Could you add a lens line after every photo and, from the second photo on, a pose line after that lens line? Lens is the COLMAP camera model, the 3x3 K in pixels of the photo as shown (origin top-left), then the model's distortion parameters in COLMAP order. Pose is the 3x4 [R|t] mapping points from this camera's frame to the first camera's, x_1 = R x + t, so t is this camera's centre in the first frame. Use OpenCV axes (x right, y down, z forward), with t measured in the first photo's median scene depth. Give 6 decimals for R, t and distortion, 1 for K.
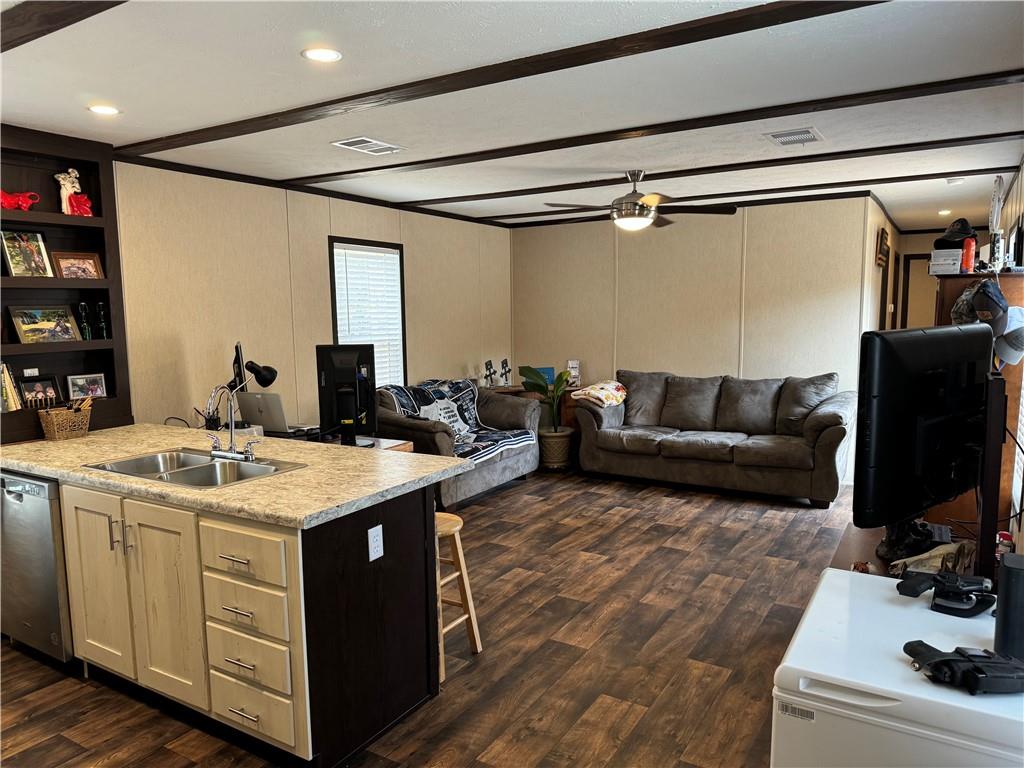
lens RADIAL K [[715.4, 0, 513.3], [0, 715.4, 389.4], [0, 0, 1]] dist [0.139993, -0.176065]
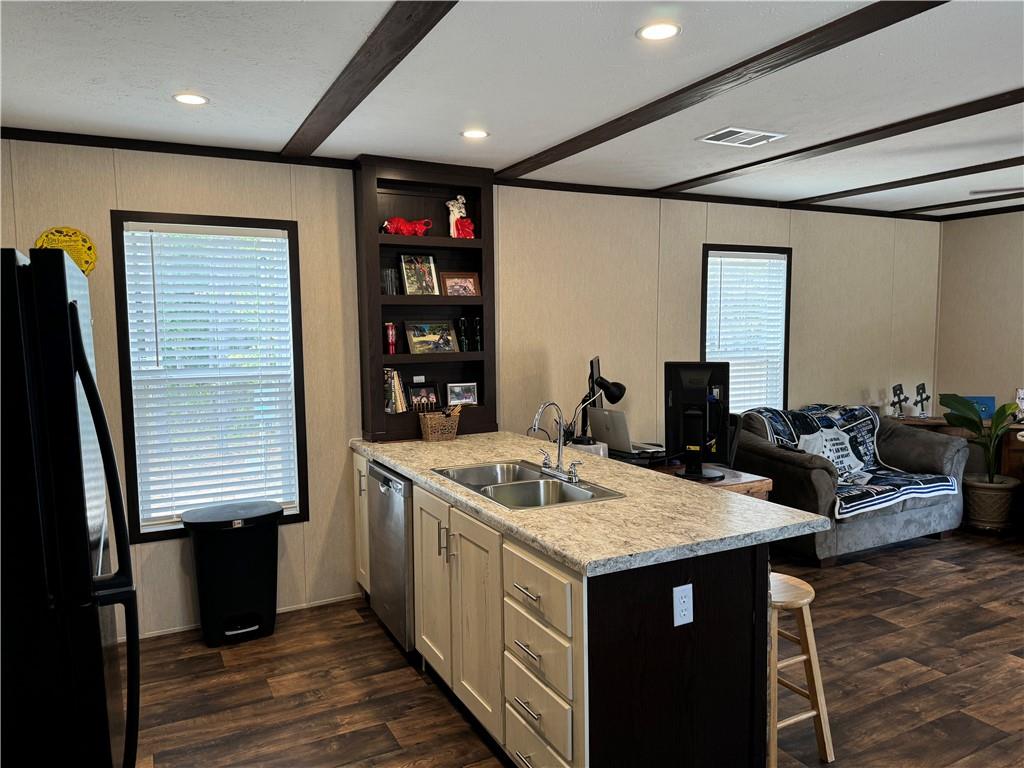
lens RADIAL K [[722.1, 0, 515.6], [0, 722.1, 389.5], [0, 0, 1]] dist [0.071184, -0.090285]
pose [[0.854850, 0.049002, -0.516557, 0.042769], [-0.058689, 0.998273, -0.002426, -0.012912], [0.515546, 0.032390, 0.856249, 0.120075]]
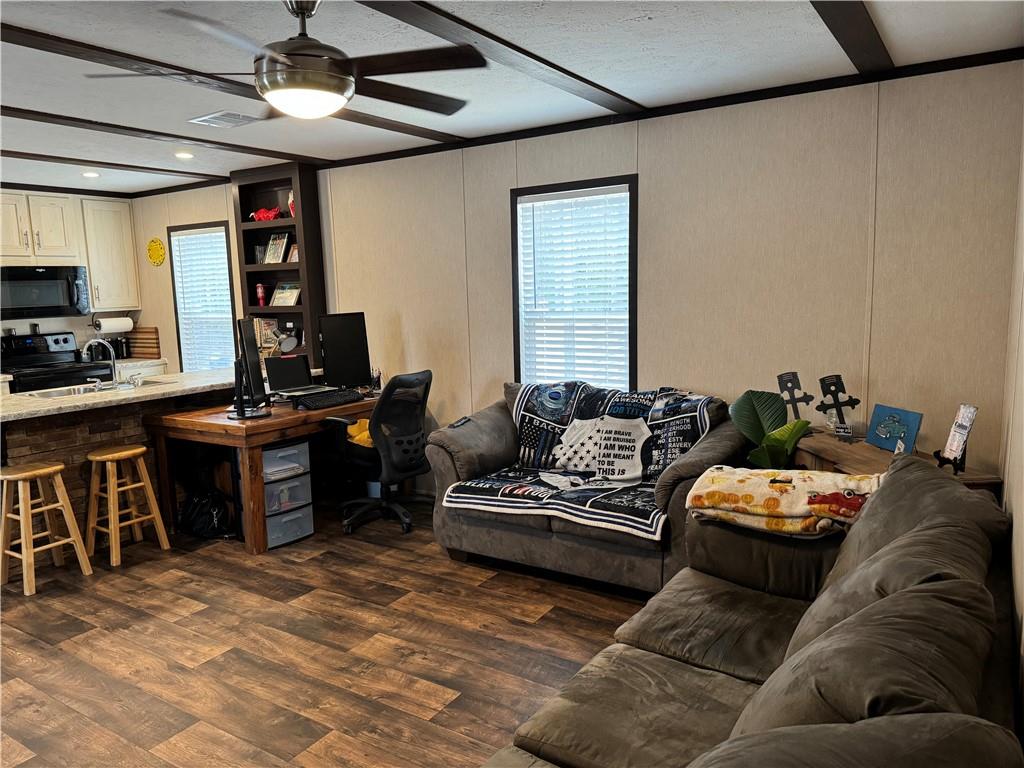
lens RADIAL K [[730.4, 0, 512.6], [0, 730.4, 373.1], [0, 0, 1]] dist [0.076197, -0.092236]
pose [[-0.031923, 0.138029, -0.989914, 0.871988], [-0.080616, 0.986836, 0.140199, -0.174614], [0.996234, 0.084279, -0.020375, 1.483000]]
